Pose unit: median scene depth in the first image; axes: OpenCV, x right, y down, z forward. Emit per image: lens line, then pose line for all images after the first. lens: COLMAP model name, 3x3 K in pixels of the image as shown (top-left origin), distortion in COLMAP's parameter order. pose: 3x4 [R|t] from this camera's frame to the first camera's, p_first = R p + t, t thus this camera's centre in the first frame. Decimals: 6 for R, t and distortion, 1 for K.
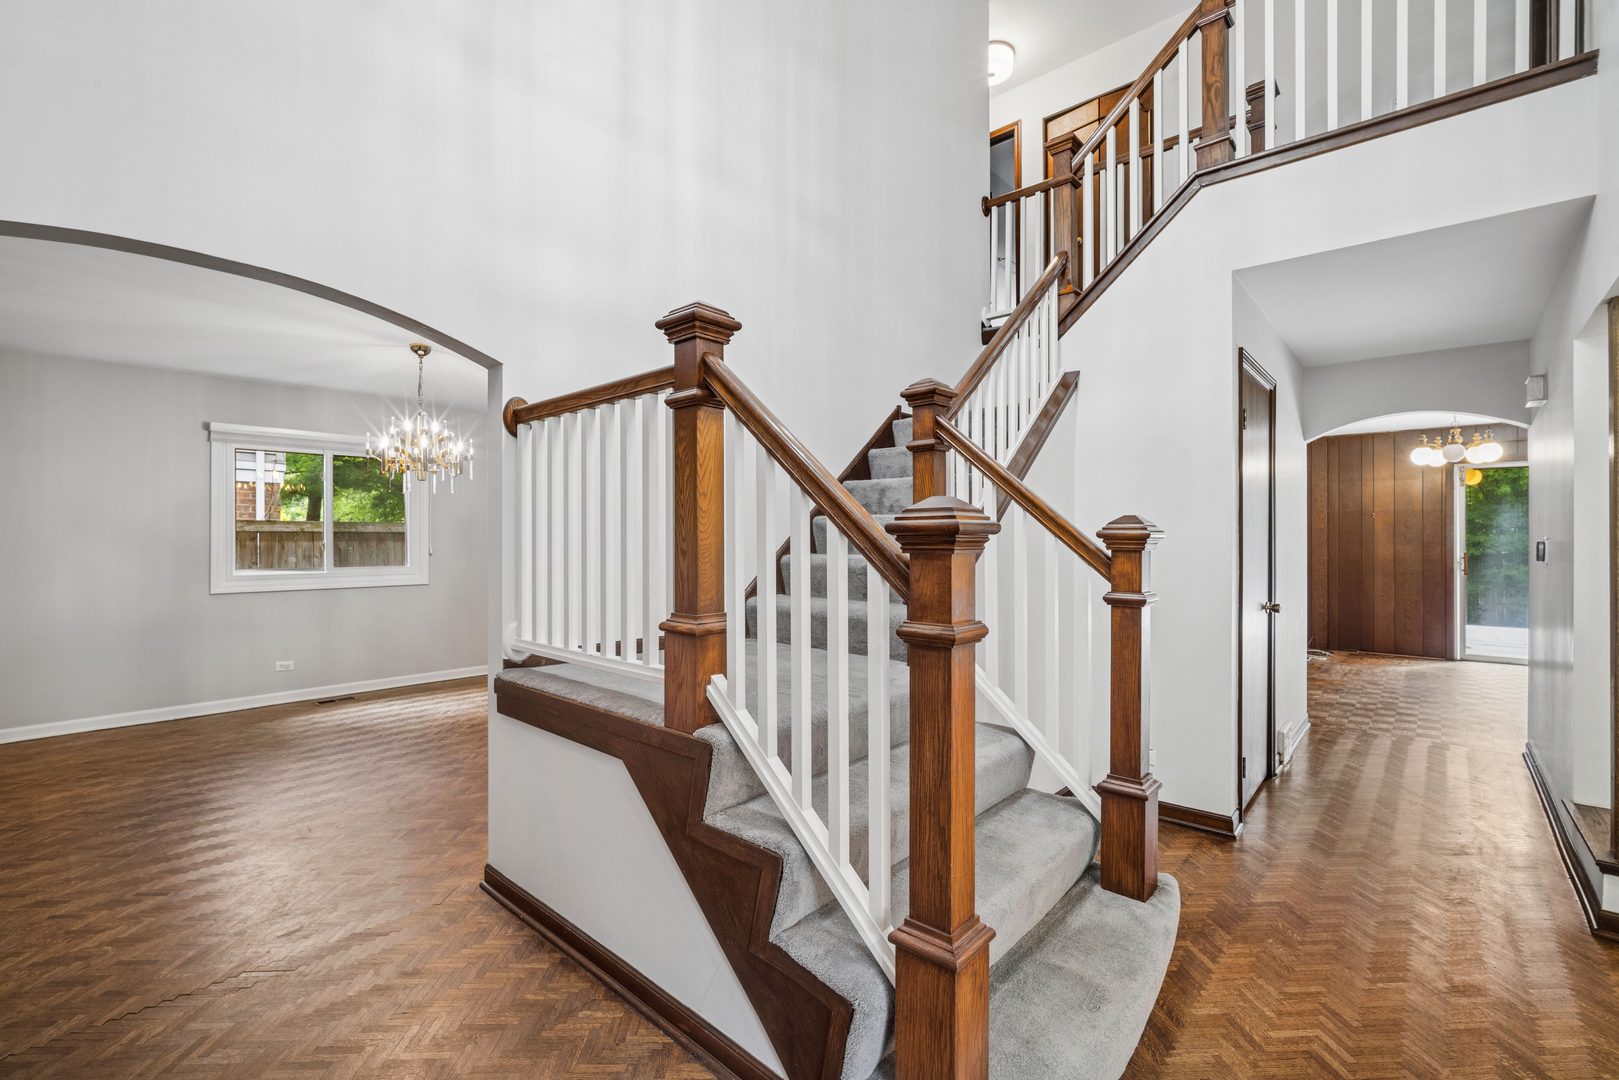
lens RADIAL K [[709.0, 0, 805.4], [0, 709.0, 538.7], [0, 0, 1]] dist [0.000544, 0.000165]
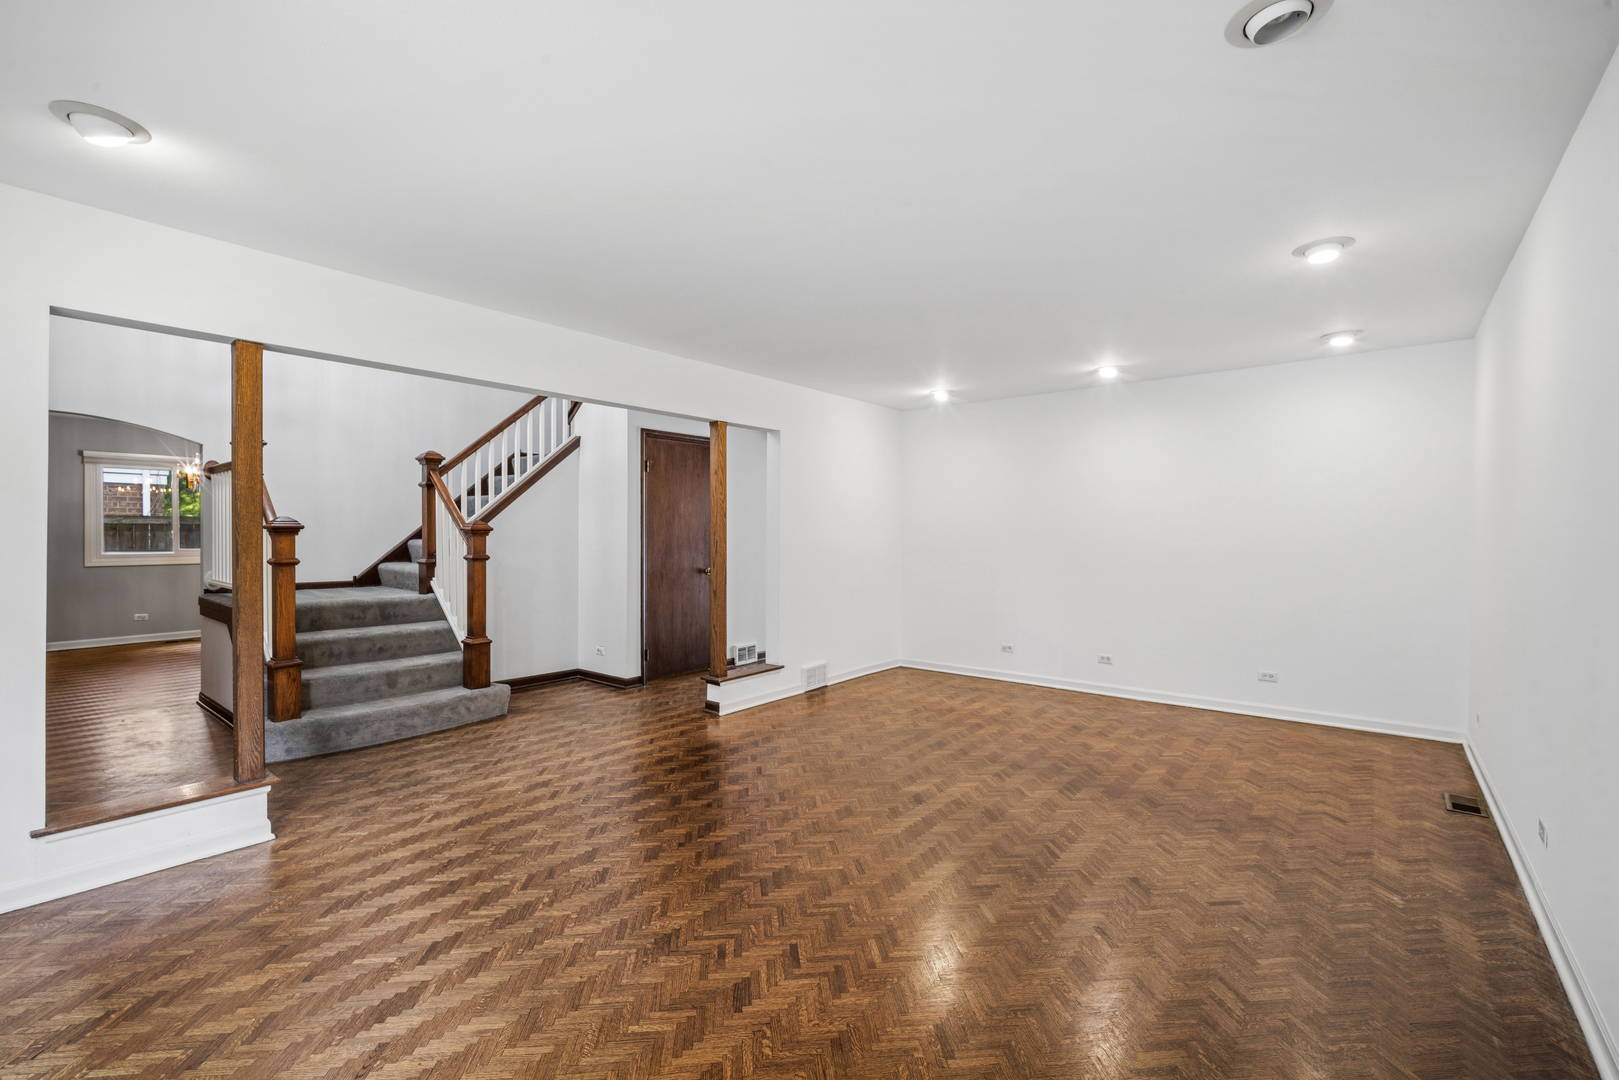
lens RADIAL K [[709.0, 0, 812.5], [0, 709.0, 539.9], [0, 0, 1]] dist [0.000544, 0.000165]
pose [[0.998455, 0.005001, 0.055348, 0.557879], [-0.005551, 0.999937, 0.009771, -0.000871], [-0.055296, -0.010063, 0.998419, -0.524970]]
